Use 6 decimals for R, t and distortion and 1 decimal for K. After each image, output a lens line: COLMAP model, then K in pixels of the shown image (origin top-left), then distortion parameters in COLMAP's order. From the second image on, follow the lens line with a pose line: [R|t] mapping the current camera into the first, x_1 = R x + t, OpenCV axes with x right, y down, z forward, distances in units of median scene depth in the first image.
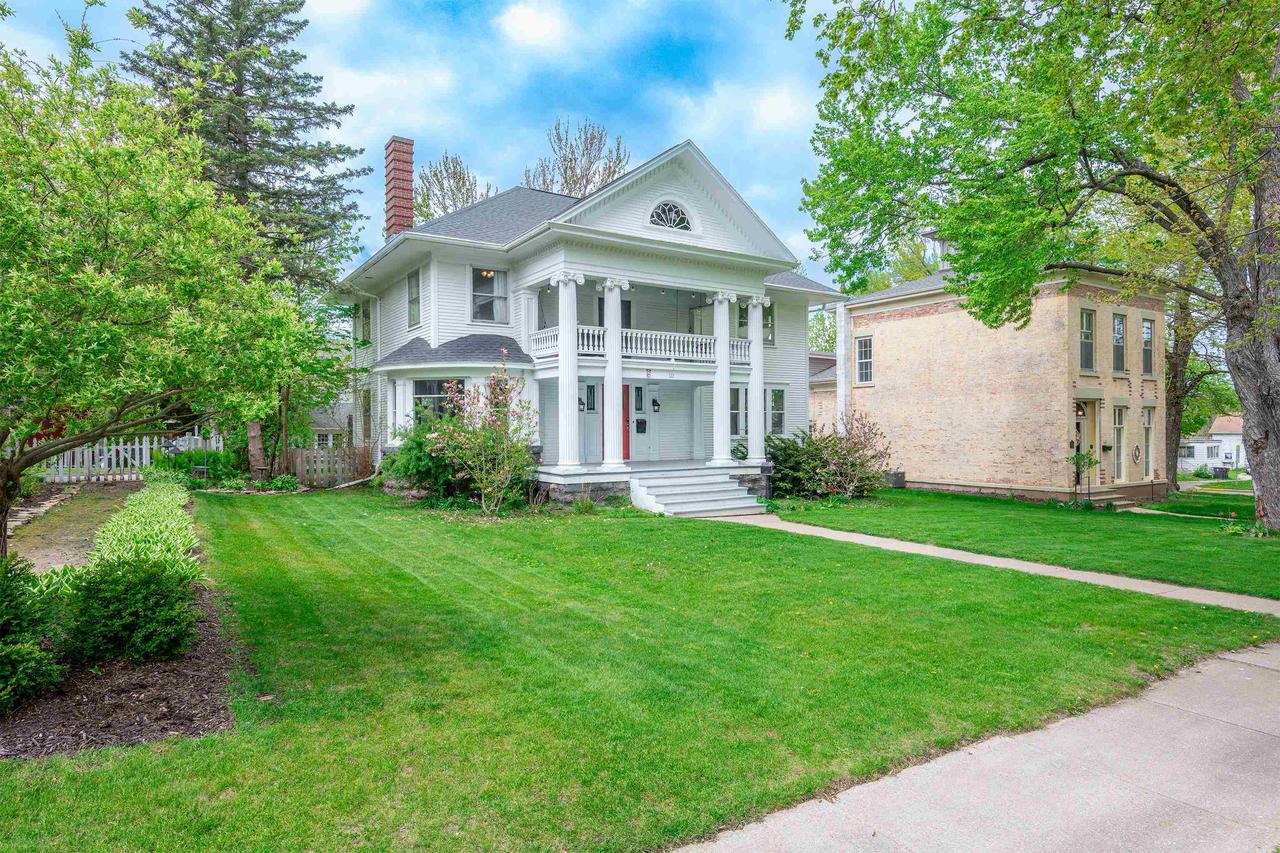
lens RADIAL K [[710.0, 0, 640.0], [0, 710.0, 426.5], [0, 0, 1]] dist [0.000292, -0.000003]
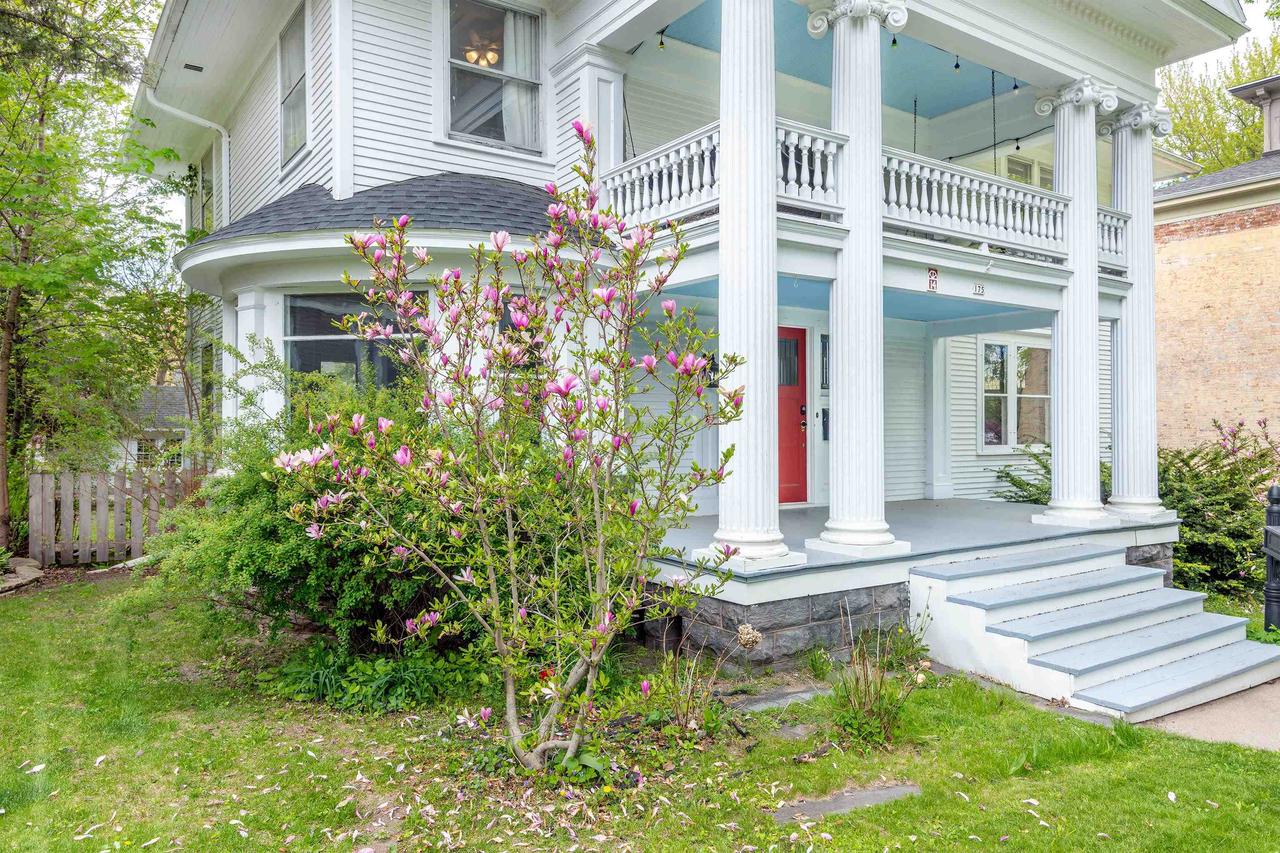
lens RADIAL K [[875.7, 0, 640.0], [0, 875.7, 426.5], [0, 0, 1]] dist [0.005024, -0.000029]
pose [[0.999885, 0.005417, 0.014173, -0.148044], [-0.005381, 0.999982, -0.002574, 0.003188], [-0.014187, 0.002498, 0.999896, 0.565348]]
